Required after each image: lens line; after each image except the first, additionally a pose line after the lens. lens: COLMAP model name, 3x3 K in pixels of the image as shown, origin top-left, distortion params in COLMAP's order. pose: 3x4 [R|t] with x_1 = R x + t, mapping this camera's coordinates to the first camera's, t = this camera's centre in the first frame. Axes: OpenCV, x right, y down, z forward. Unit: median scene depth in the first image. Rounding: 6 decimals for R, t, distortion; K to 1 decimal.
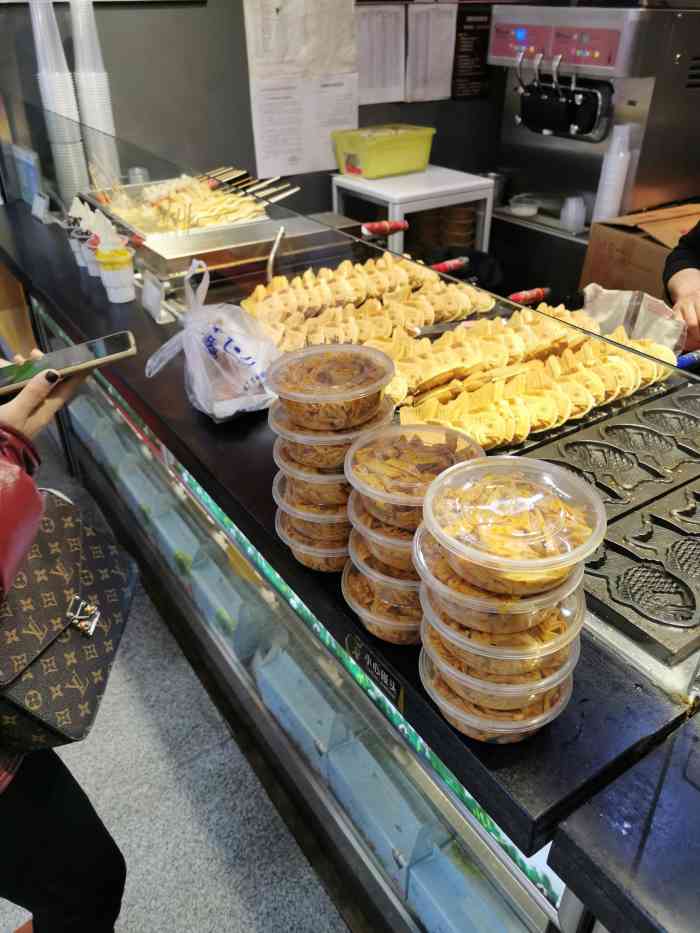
lens RADIAL K [[718.0, 0, 350.0], [0, 718.0, 466.5], [0, 0, 1]] dist [0.041211, -0.083828]
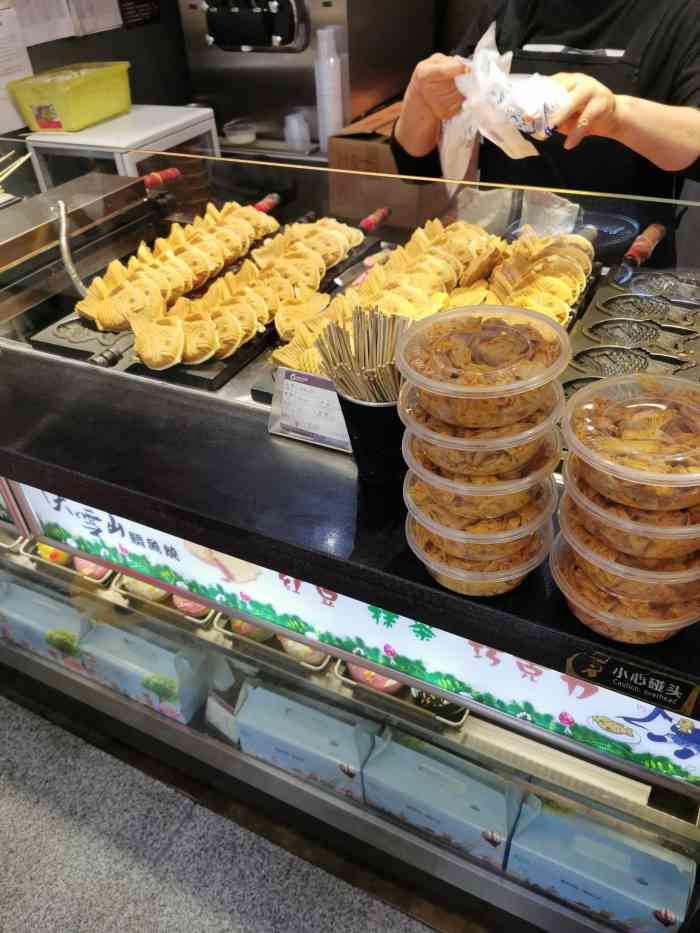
lens RADIAL K [[718.0, 0, 350.0], [0, 718.0, 466.5], [0, 0, 1]] dist [0.041211, -0.083828]
pose [[0.872819, -0.335497, 0.354441, -0.124567], [0.308204, 0.942018, 0.132711, -0.043098], [-0.378414, -0.006592, 0.925613, 0.097516]]
